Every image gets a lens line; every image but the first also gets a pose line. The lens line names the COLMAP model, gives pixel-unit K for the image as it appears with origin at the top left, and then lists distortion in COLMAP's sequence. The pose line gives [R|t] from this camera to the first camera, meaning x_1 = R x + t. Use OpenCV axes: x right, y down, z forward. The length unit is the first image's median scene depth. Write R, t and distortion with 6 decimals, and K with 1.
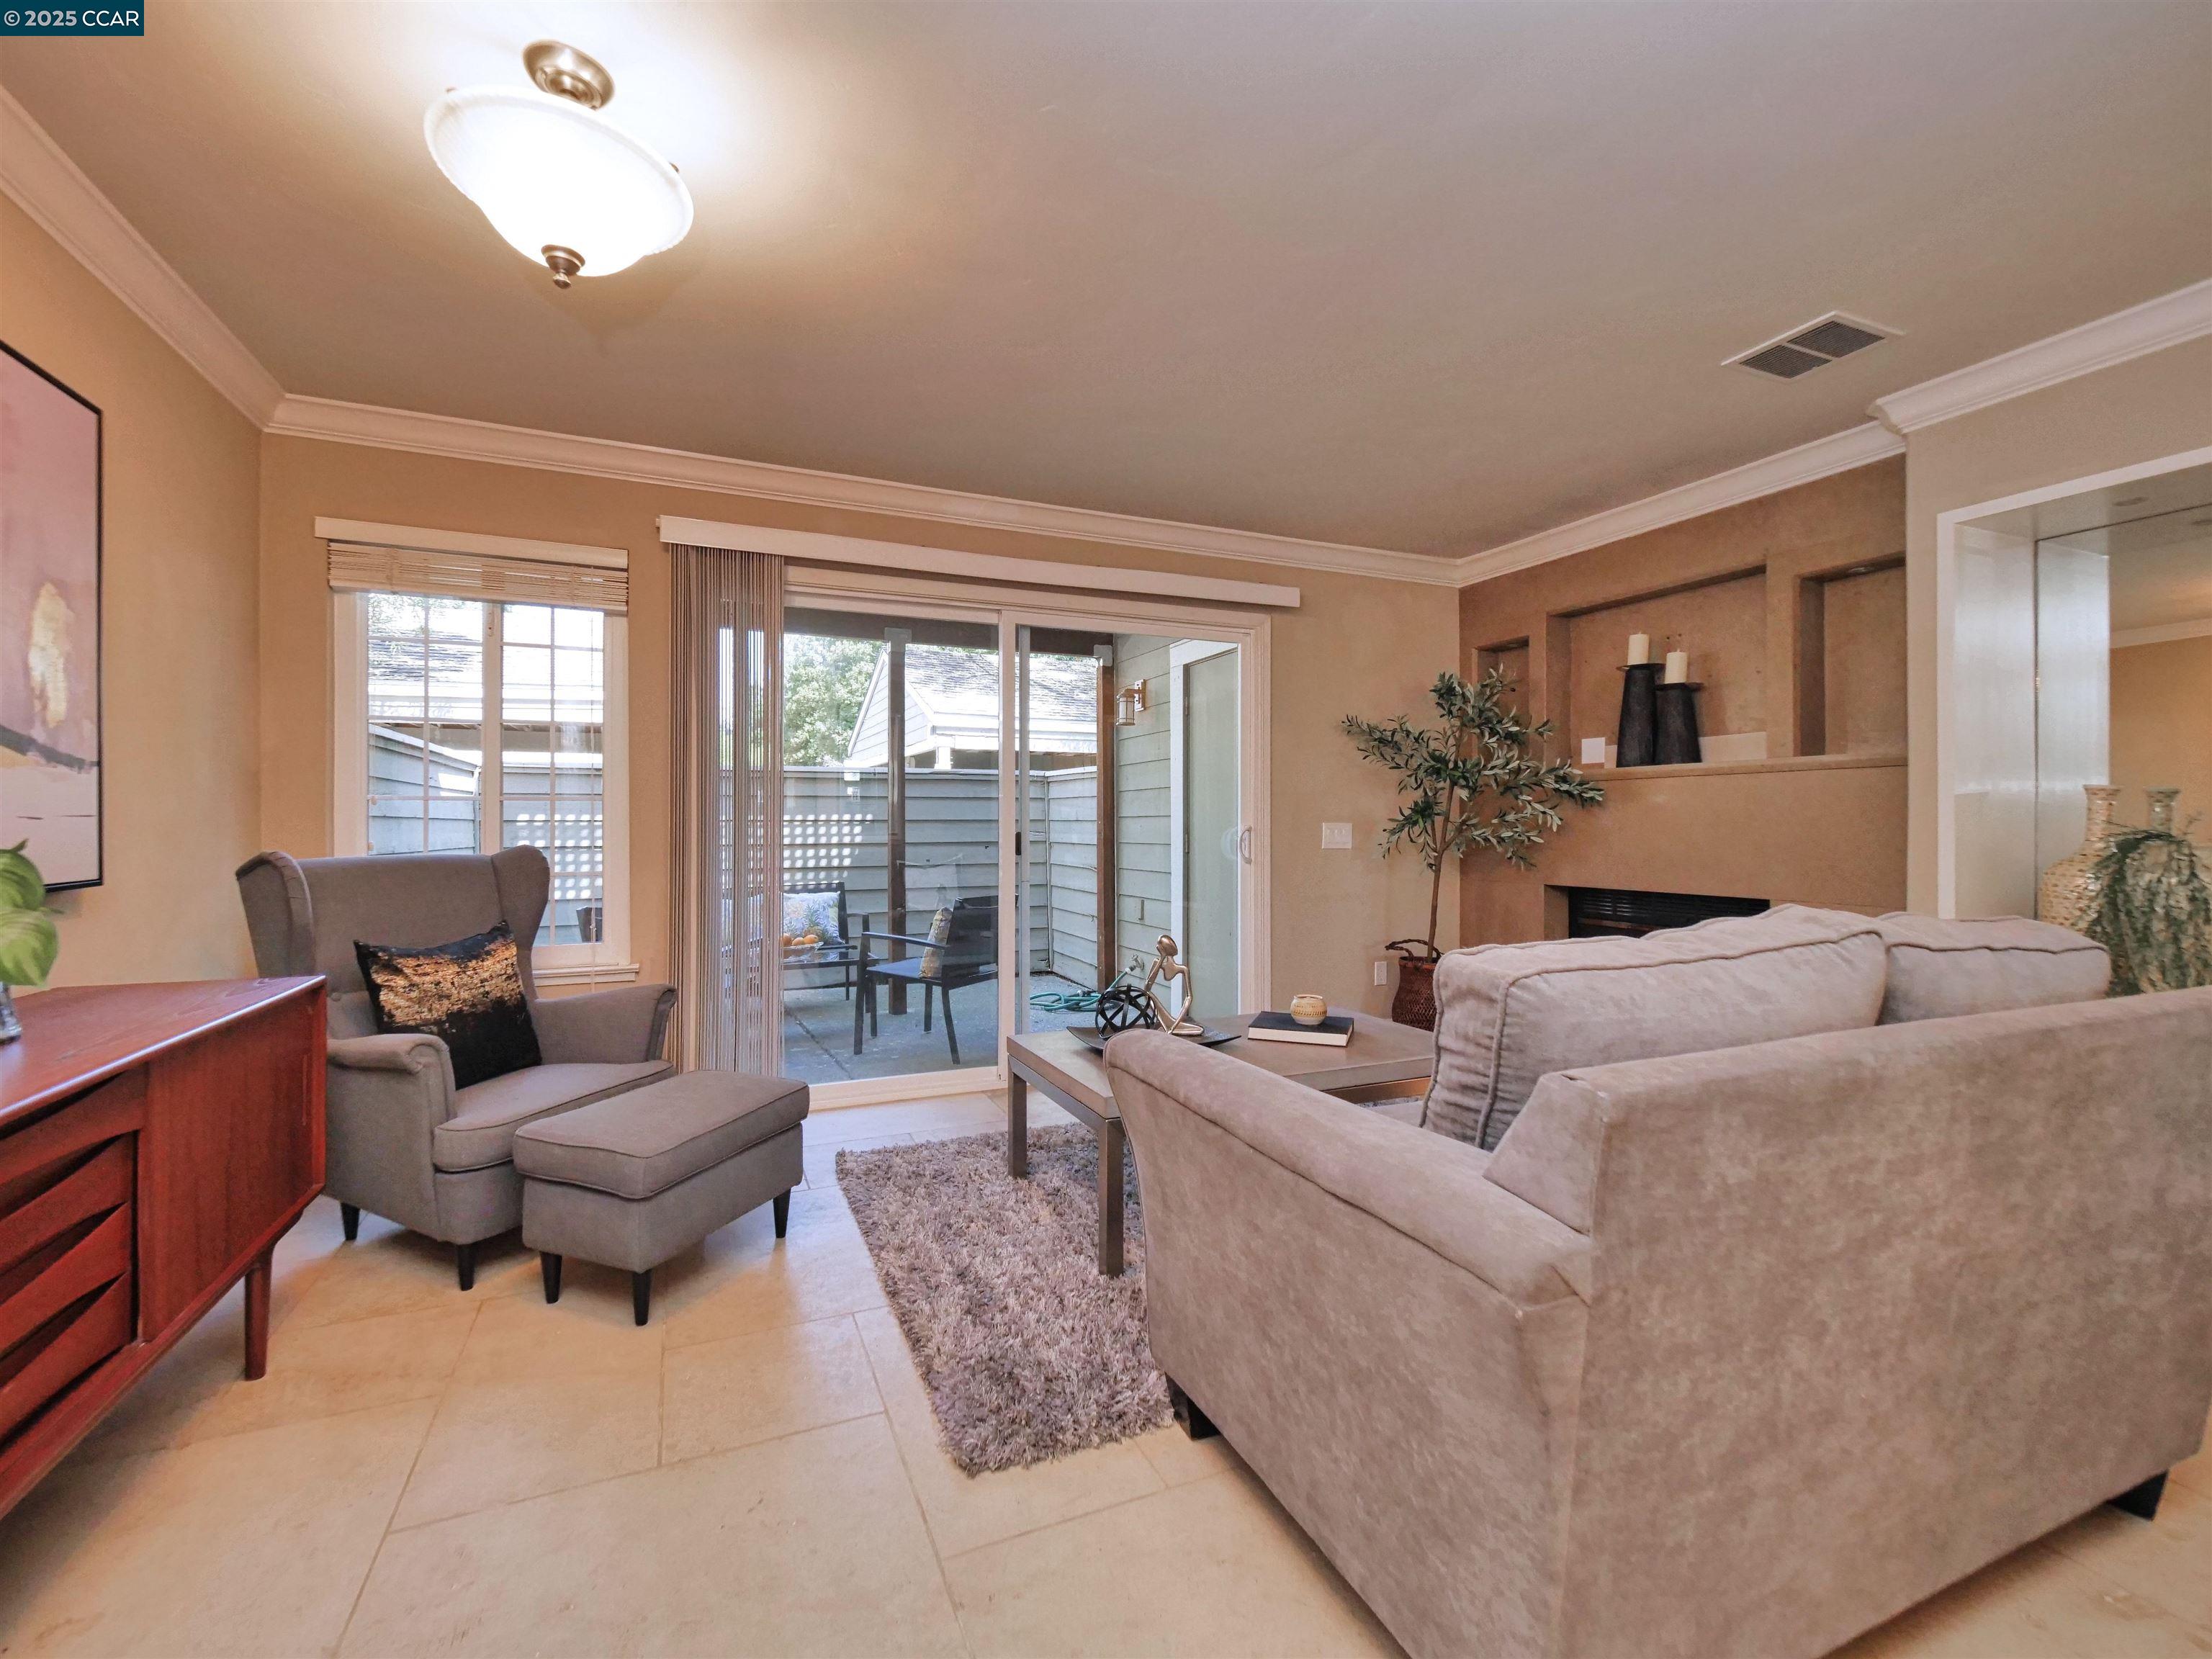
lens RADIAL K [[940.2, 0, 1080.5], [0, 940.2, 825.9], [0, 0, 1]] dist [-0.007997, 0.000778]
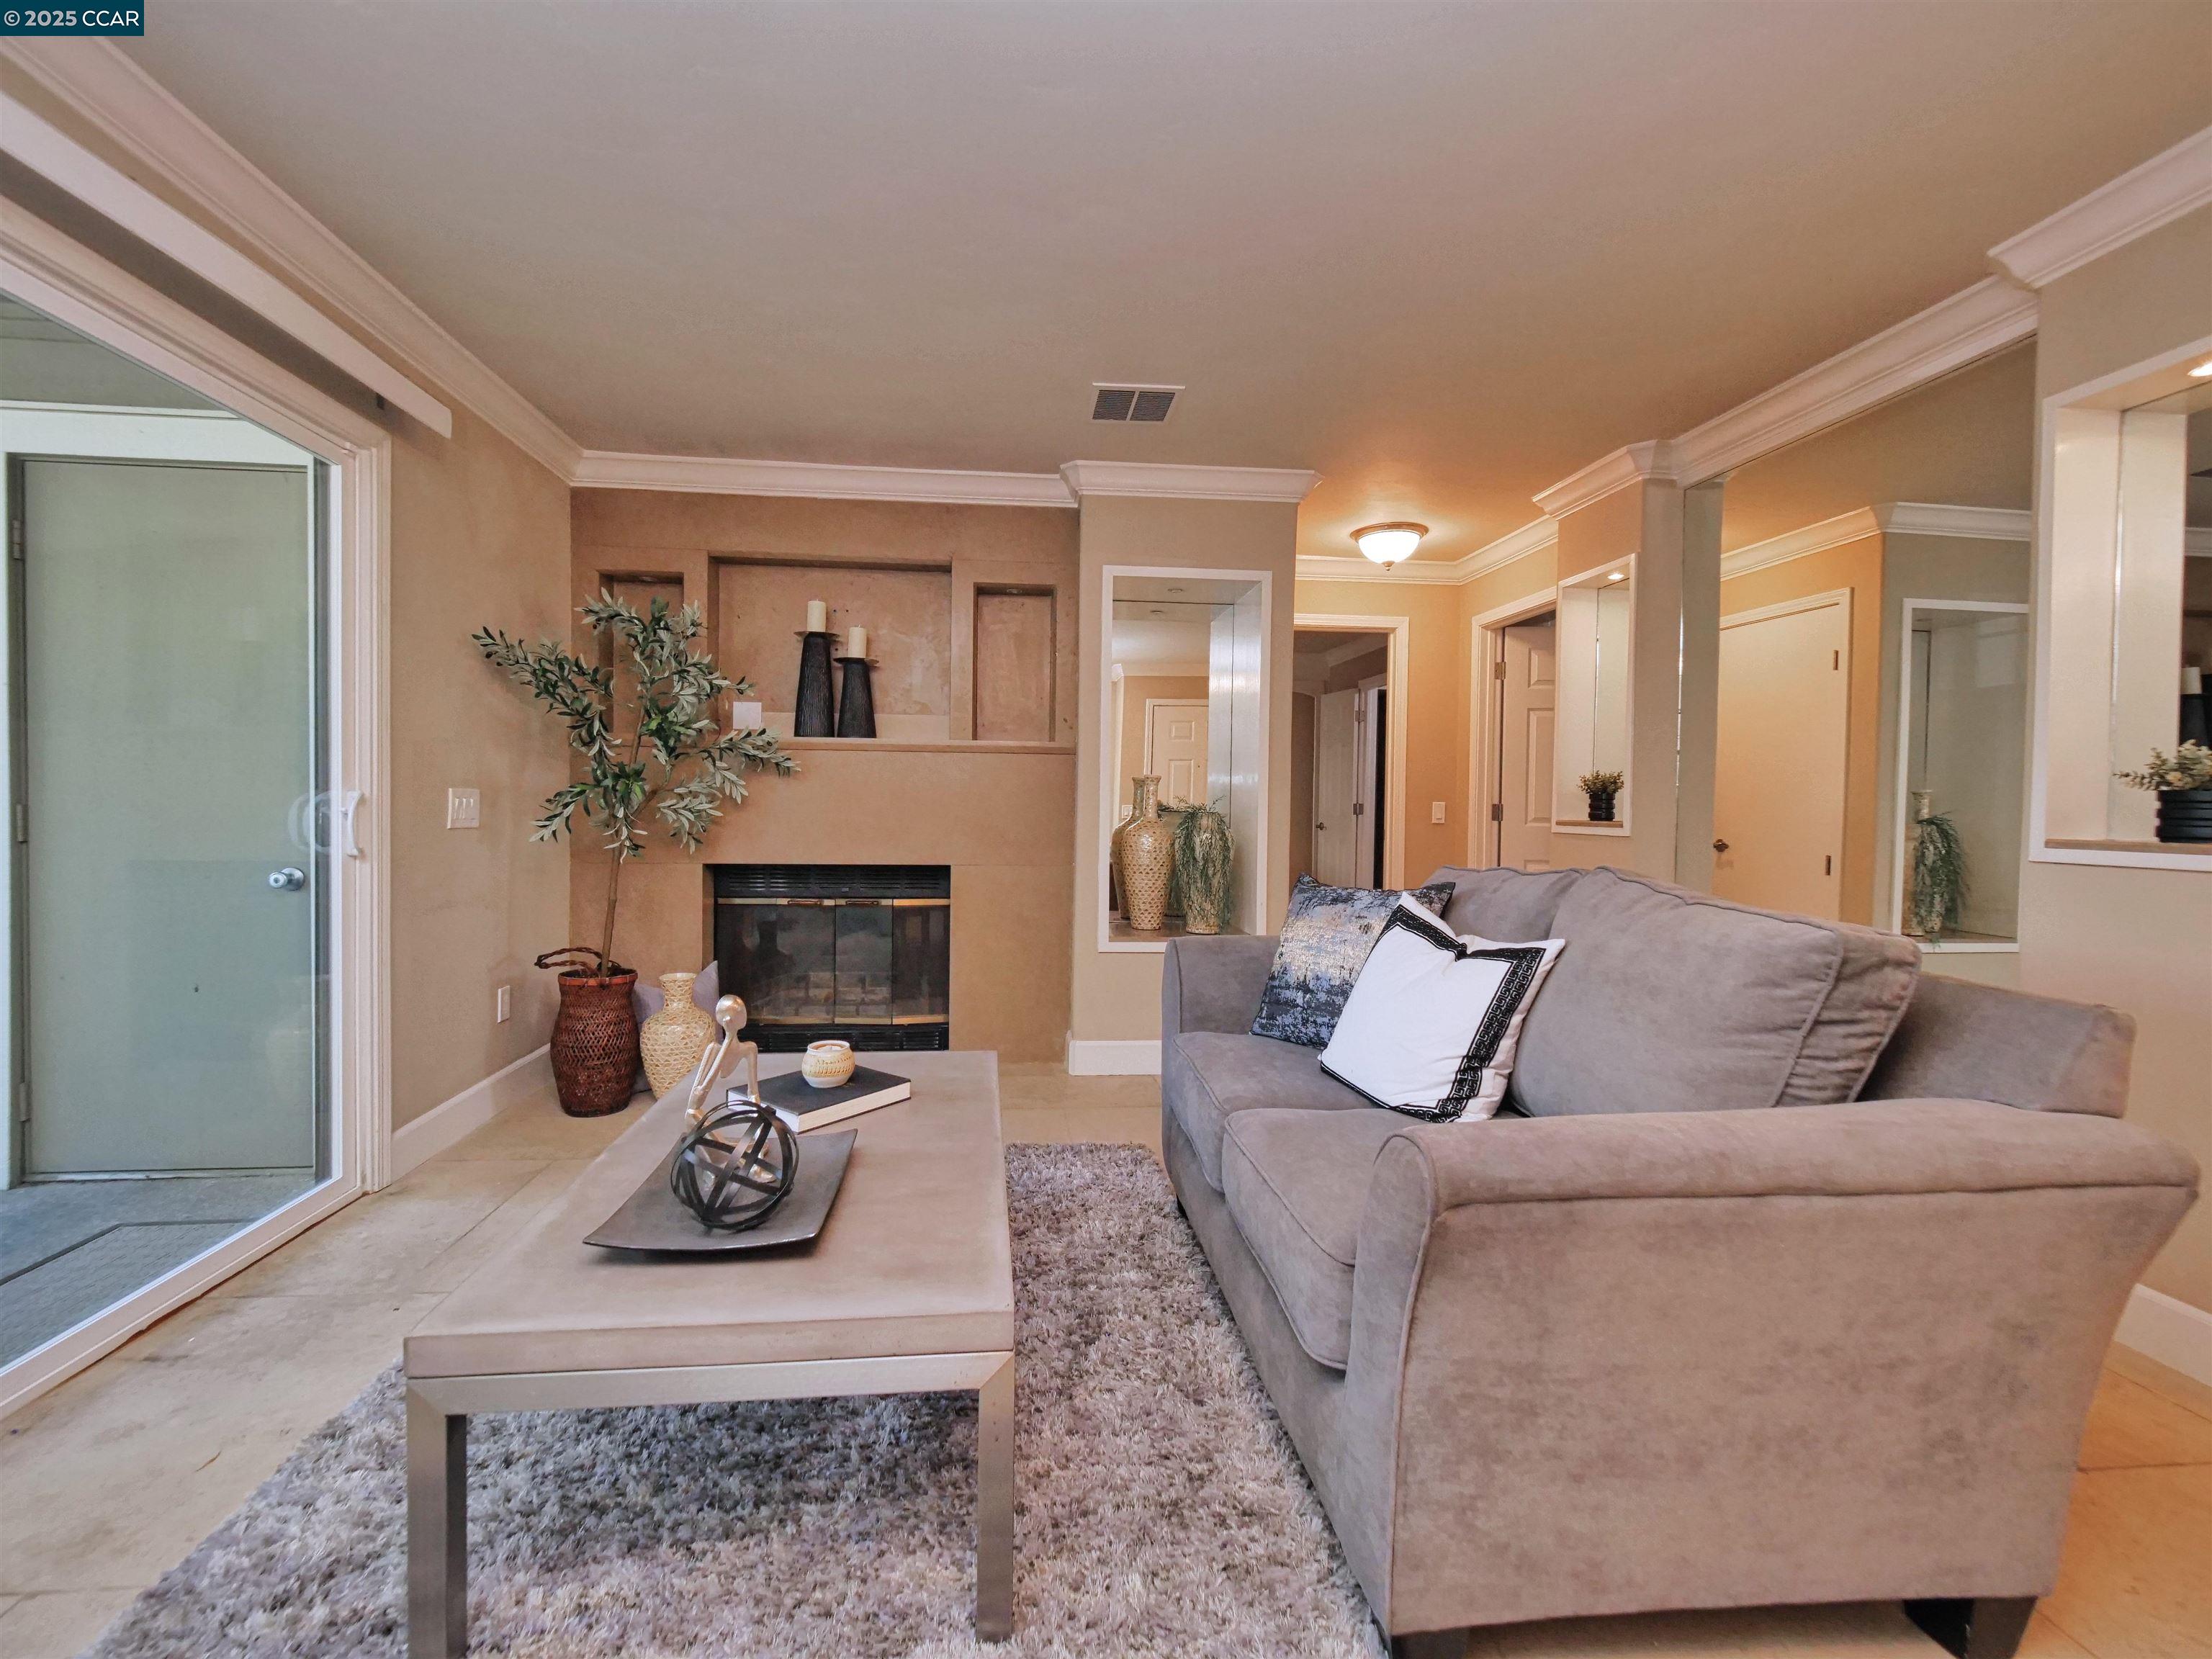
lens RADIAL K [[940.2, 0, 1074.1], [0, 940.2, 820.4], [0, 0, 1]] dist [-0.007997, 0.000778]
pose [[0.297733, -0.012591, 0.954566, -0.316338], [-0.013923, 0.999749, 0.017530, 0.002498], [-0.954548, -0.018509, 0.297483, 0.558692]]
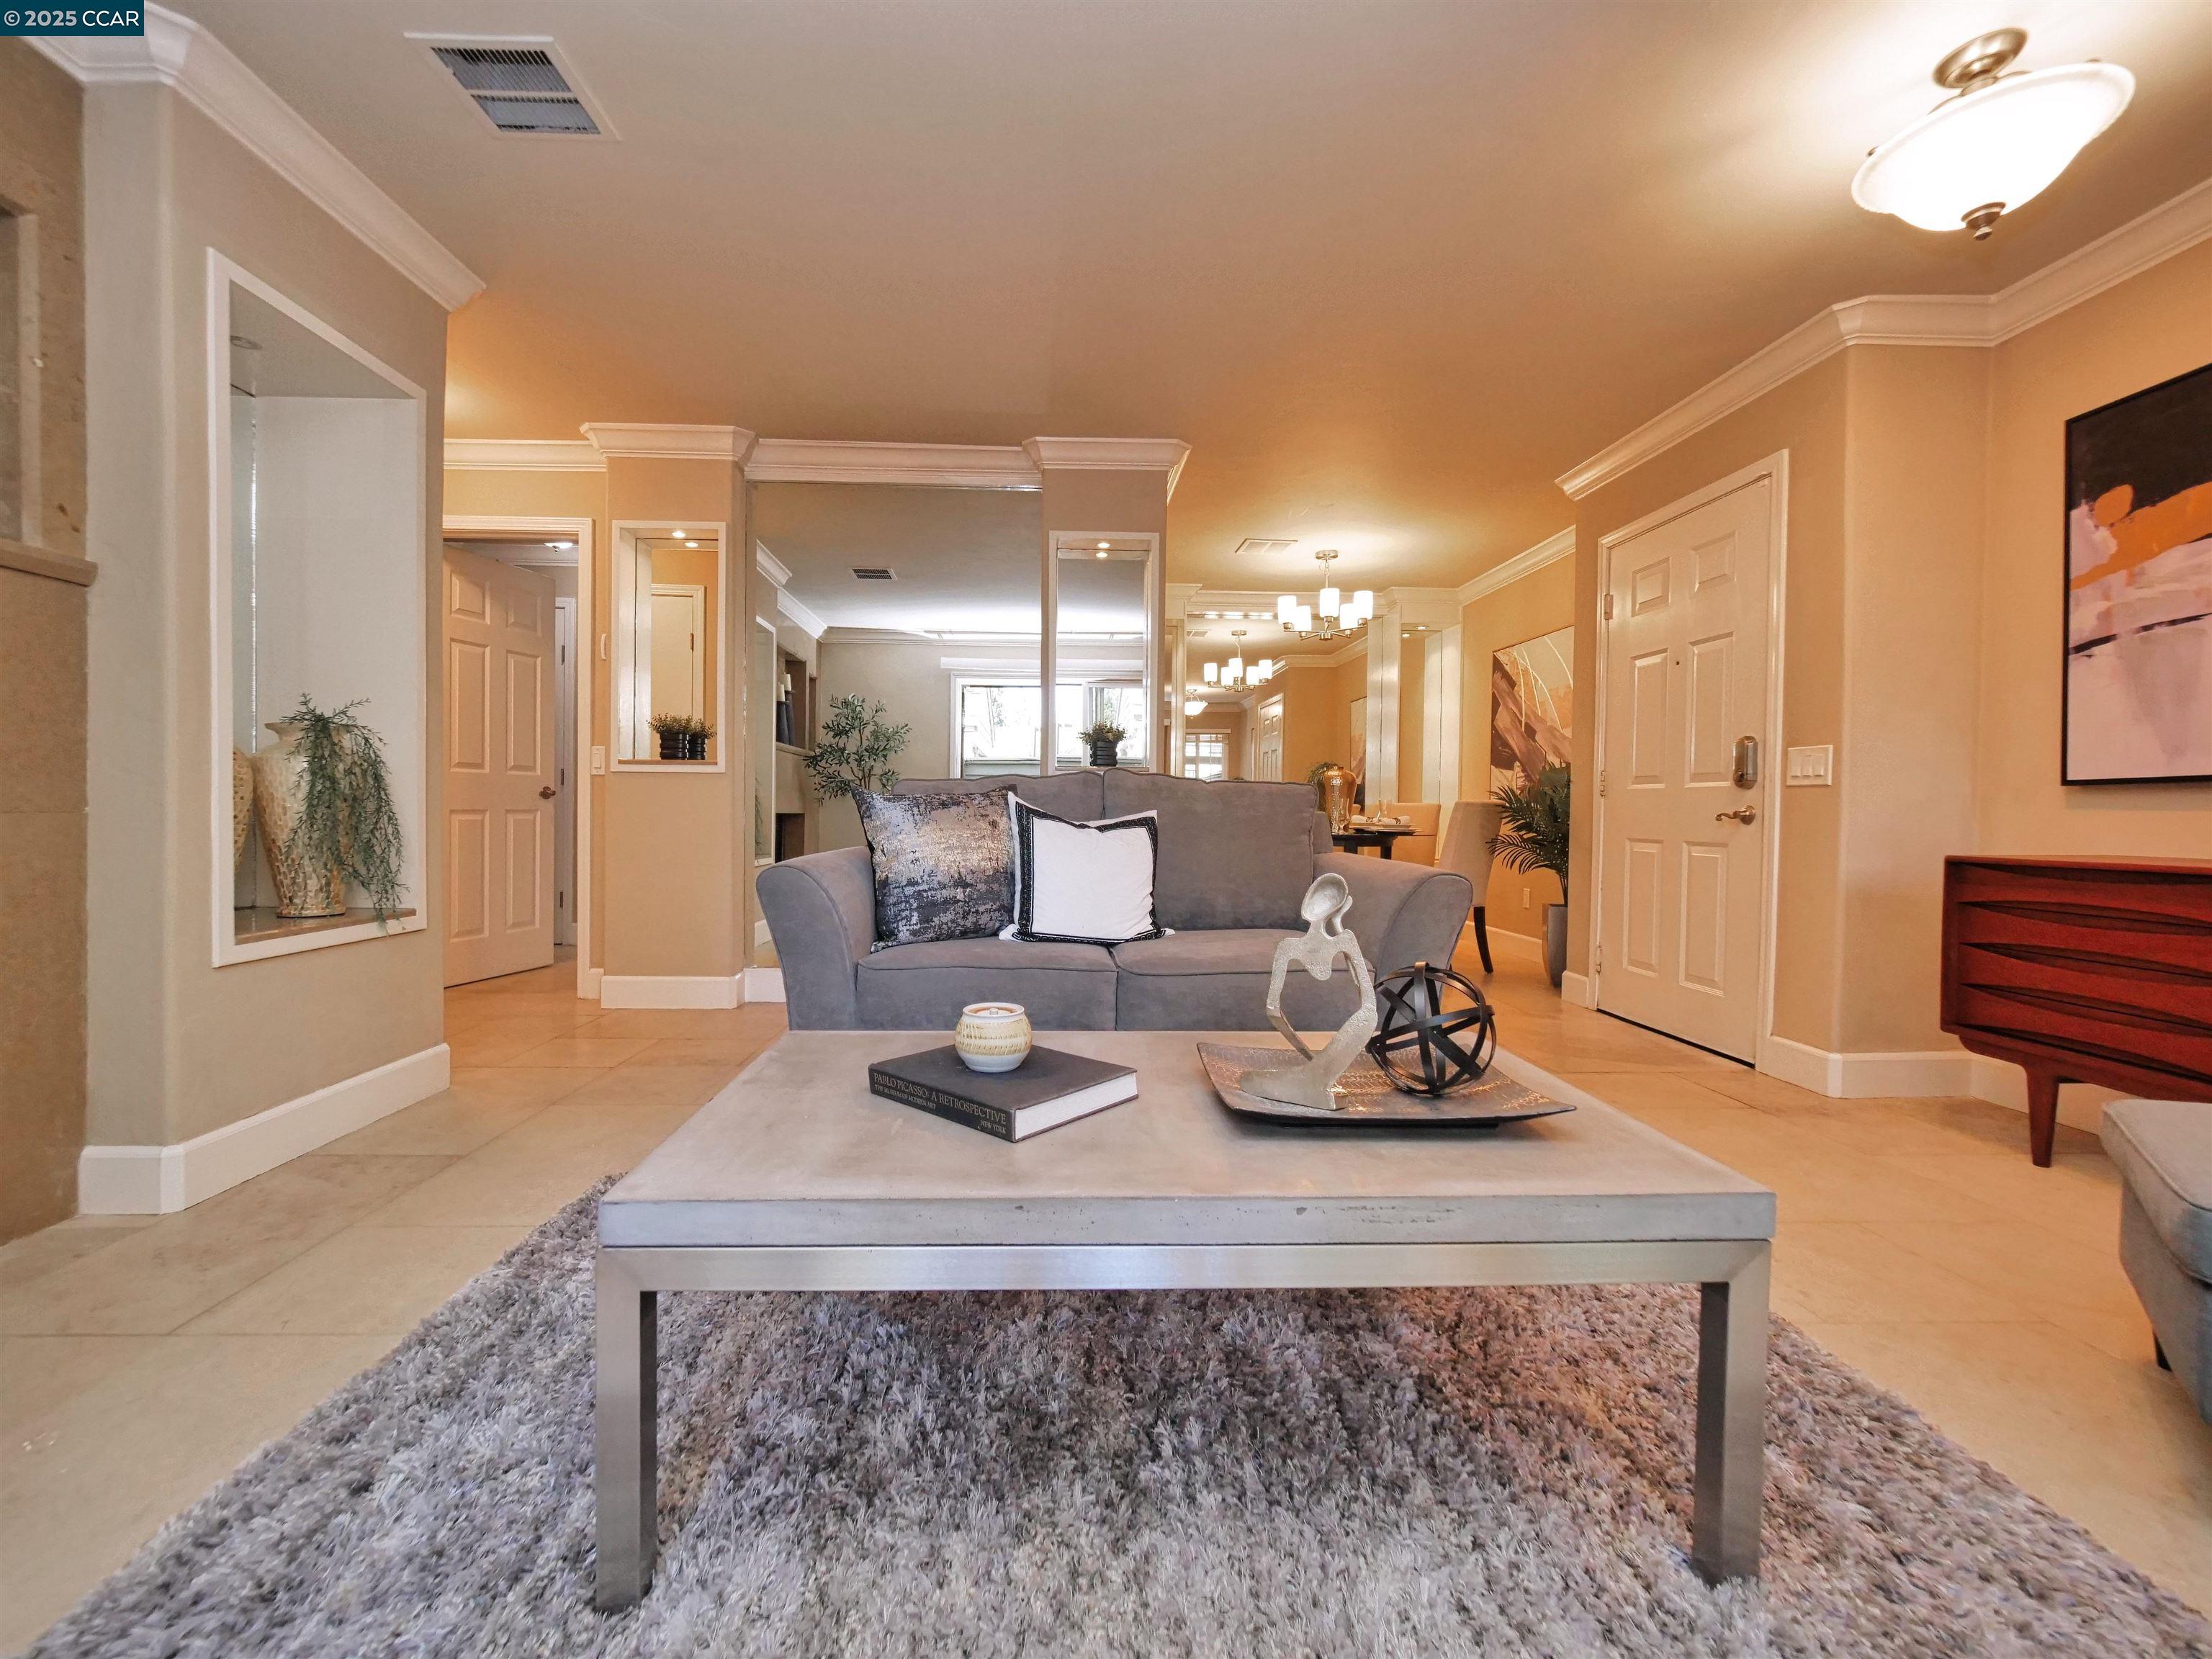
lens RADIAL K [[940.2, 0, 1079.9], [0, 940.2, 821.9], [0, 0, 1]] dist [-0.007997, 0.000778]
pose [[-0.935764, -0.012937, 0.352389, 0.041198], [-0.009339, 0.999885, 0.011909, 0.076200], [-0.352502, 0.007853, -0.935778, 1.253609]]
